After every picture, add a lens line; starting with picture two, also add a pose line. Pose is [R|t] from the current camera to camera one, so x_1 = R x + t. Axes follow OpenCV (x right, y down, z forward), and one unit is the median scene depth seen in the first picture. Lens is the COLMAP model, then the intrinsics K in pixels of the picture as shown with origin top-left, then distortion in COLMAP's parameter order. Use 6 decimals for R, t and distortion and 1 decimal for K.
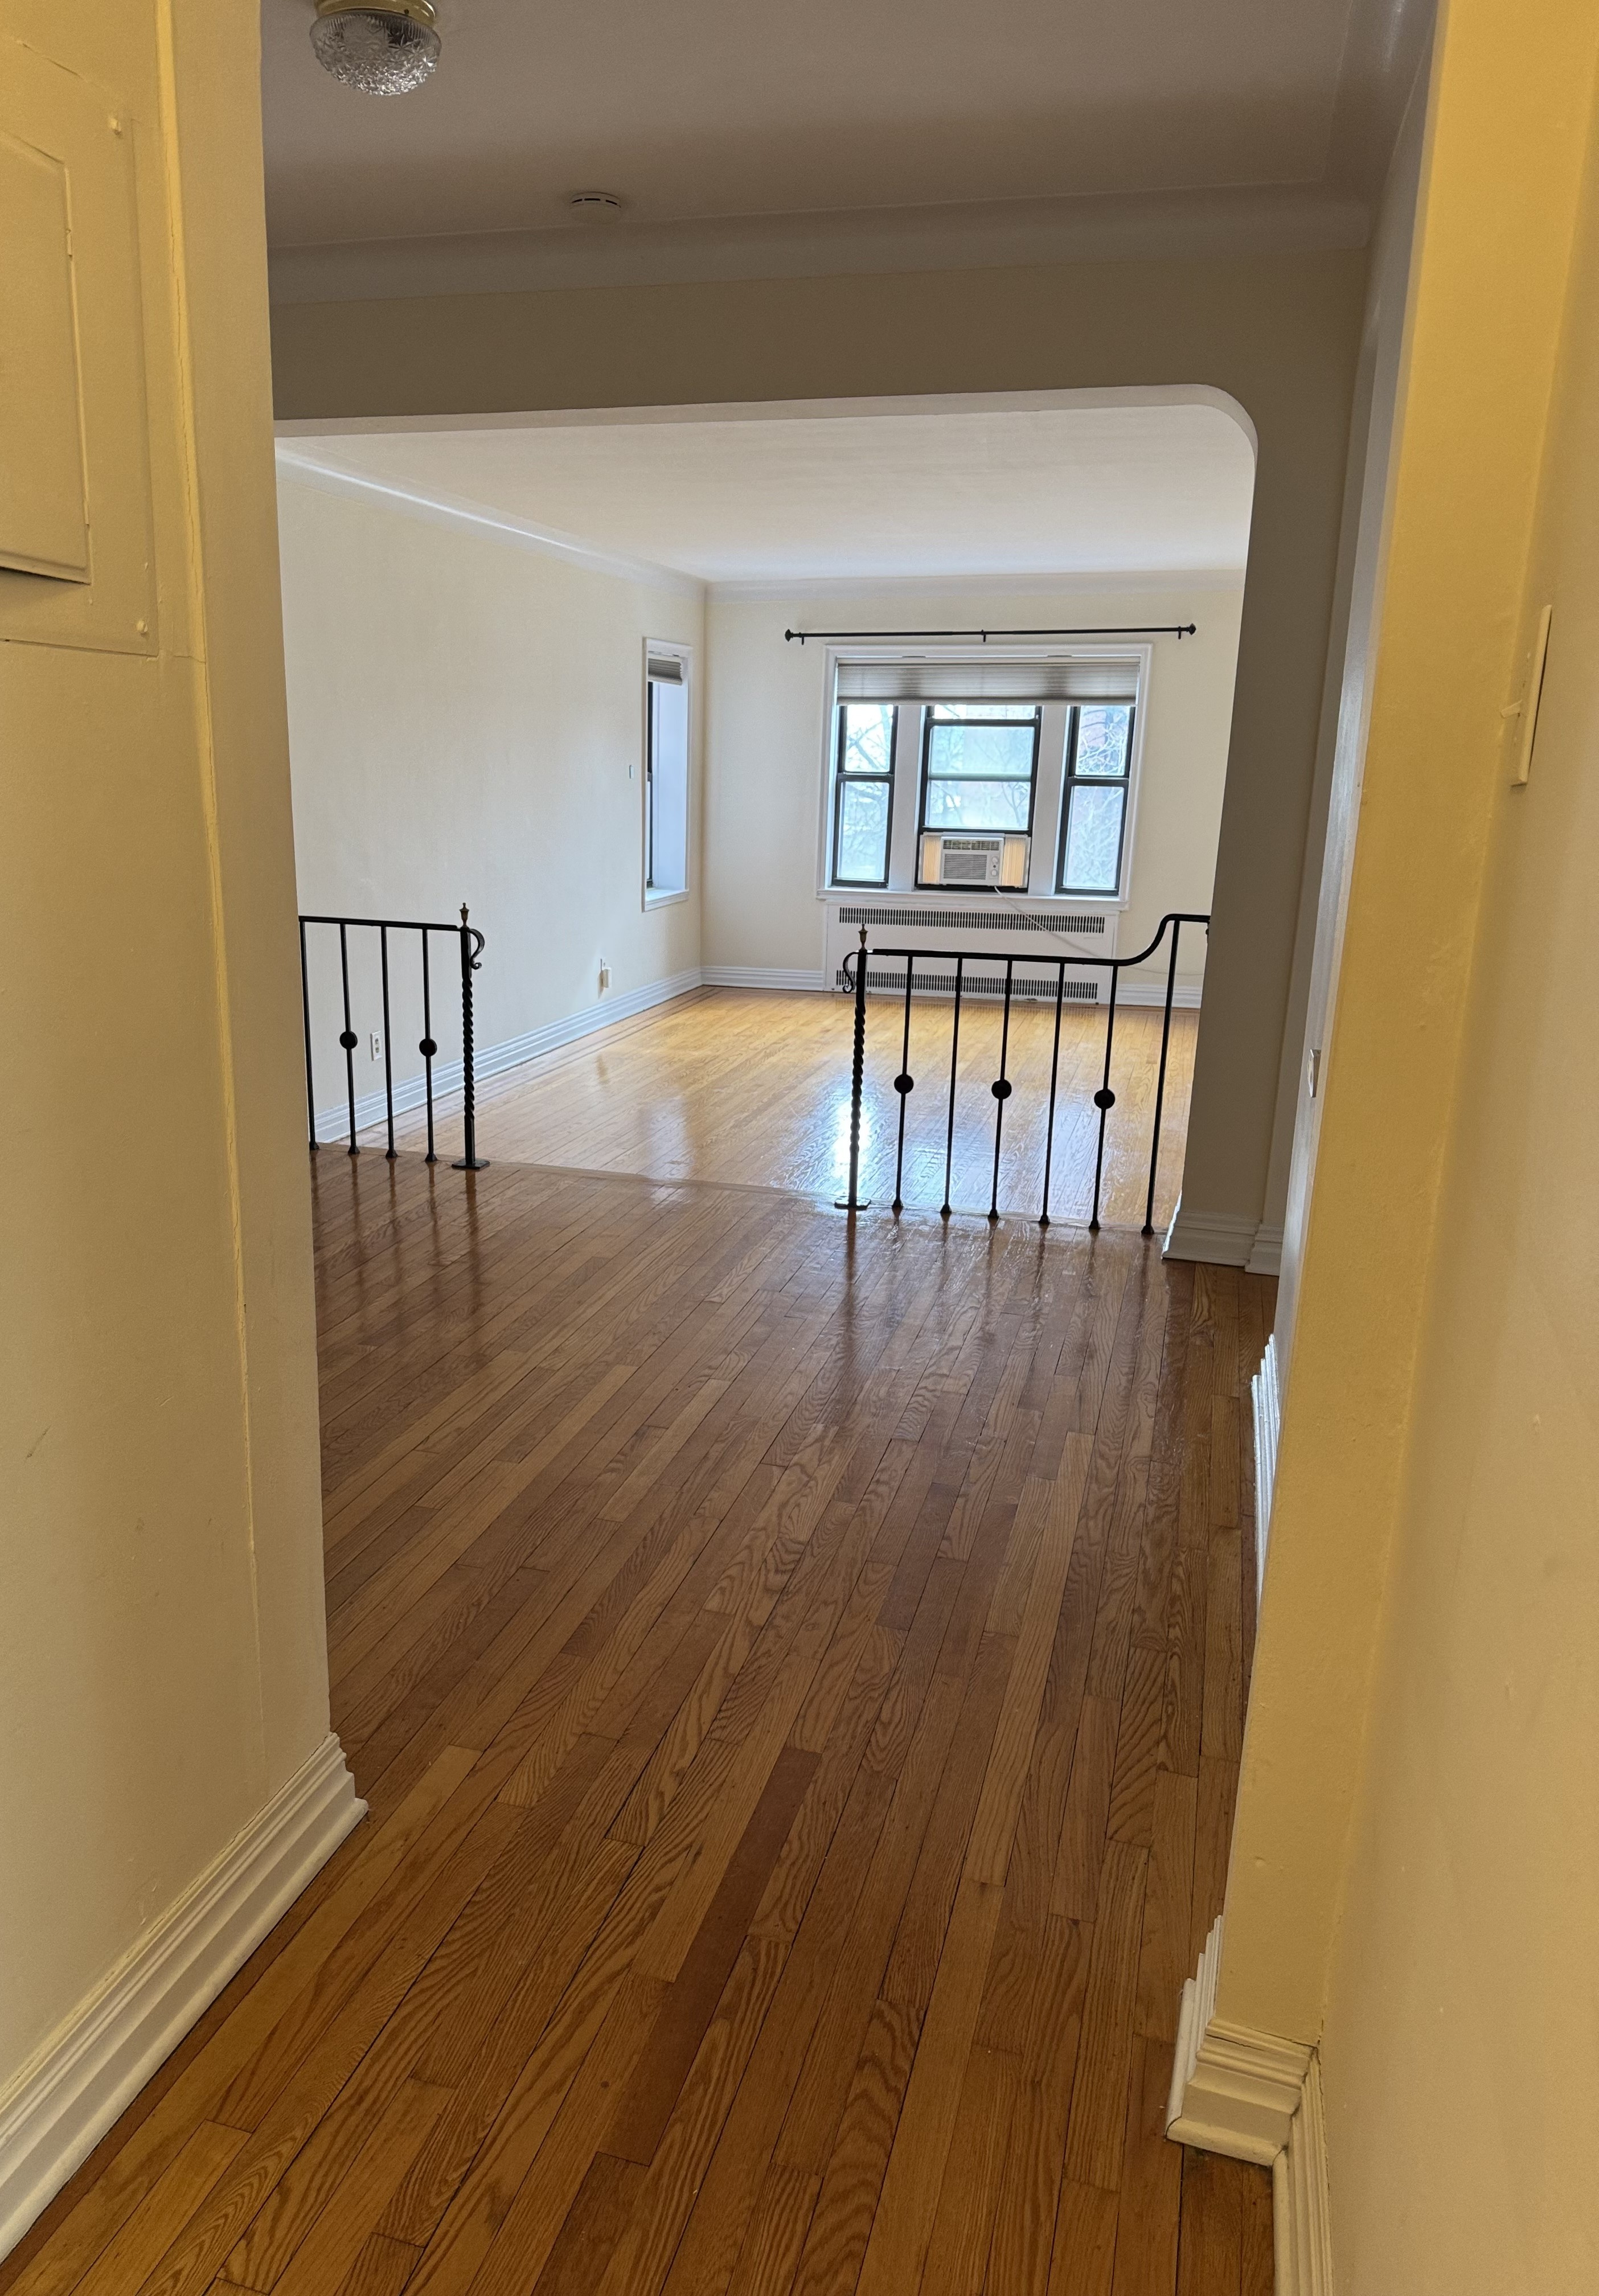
lens RADIAL K [[1668.2, 0, 751.8], [0, 1668.2, 1150.7], [0, 0, 1]] dist [0.170446, -0.000325]
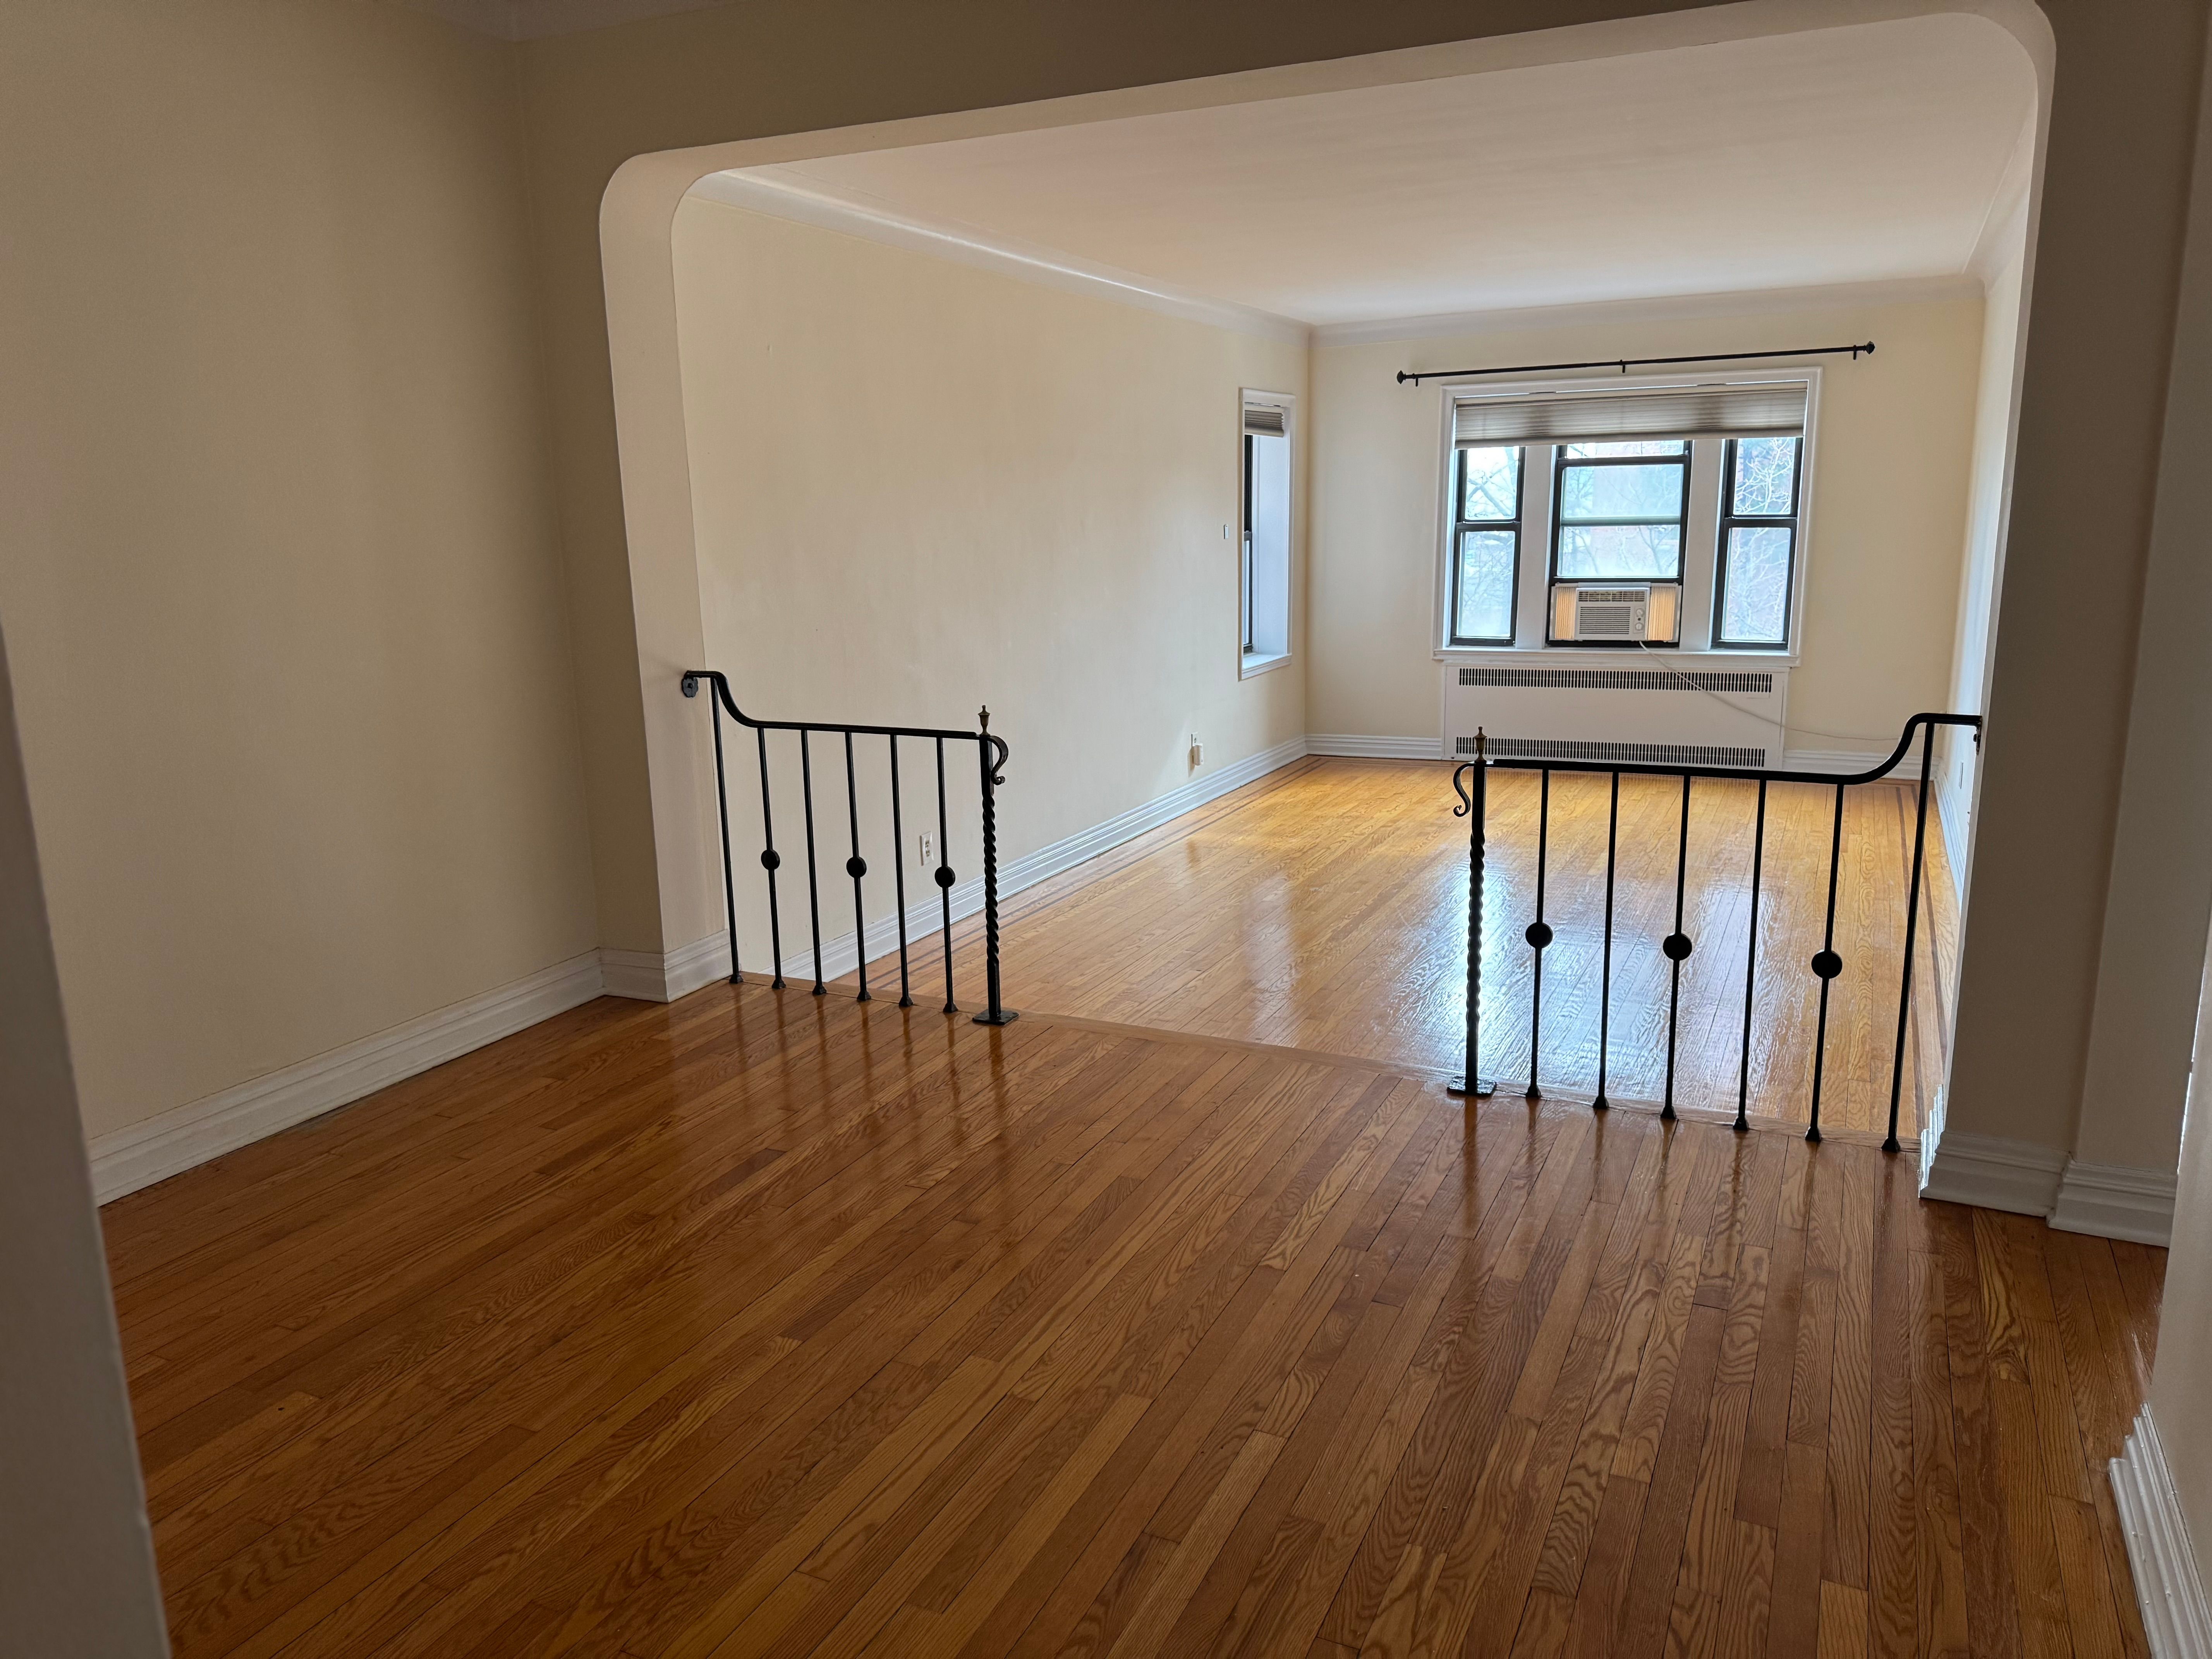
lens RADIAL K [[1612.8, 0, 1113.9], [0, 1612.8, 828.4], [0, 0, 1]] dist [0.102081, -0.108837]
pose [[0.986852, -0.005289, -0.161542, 0.011218], [-0.000402, 0.999381, -0.035177, -0.034688], [0.161628, 0.034779, 0.986239, 0.135709]]
